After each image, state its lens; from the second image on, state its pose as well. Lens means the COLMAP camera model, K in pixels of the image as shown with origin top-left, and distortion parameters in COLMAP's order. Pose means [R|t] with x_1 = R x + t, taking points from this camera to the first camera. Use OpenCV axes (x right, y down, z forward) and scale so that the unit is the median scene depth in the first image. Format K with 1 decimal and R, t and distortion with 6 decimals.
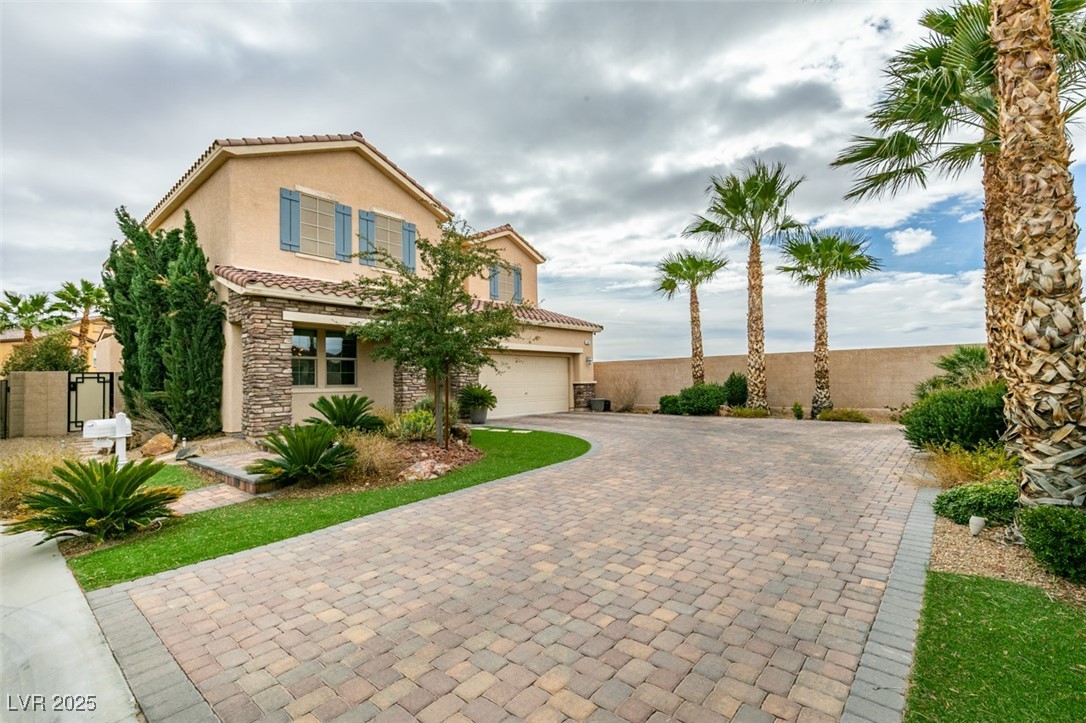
lens RADIAL K [[483.9, 0, 538.9], [0, 483.9, 367.5], [0, 0, 1]] dist [0.003283, 0.000014]
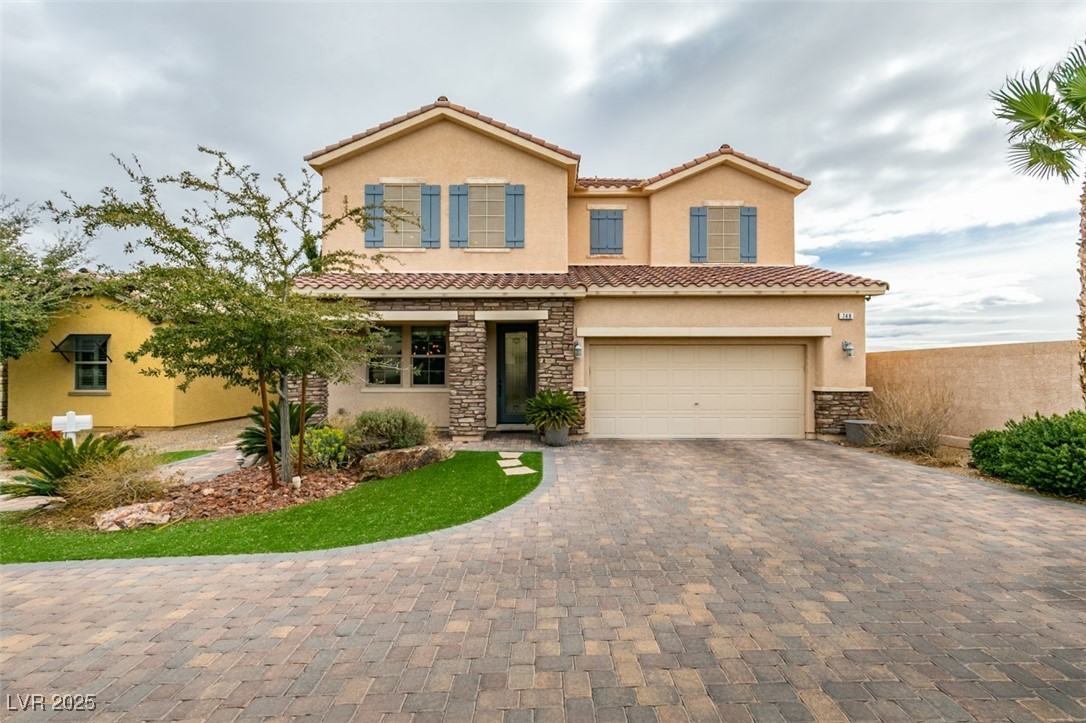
lens RADIAL K [[483.9, 0, 538.9], [0, 483.9, 367.5], [0, 0, 1]] dist [0.003283, 0.000014]
pose [[0.660612, 0.006219, -0.750702, 0.285924], [0.010885, 0.999781, 0.017861, -0.007632], [0.750649, -0.019971, 0.660399, 0.387218]]
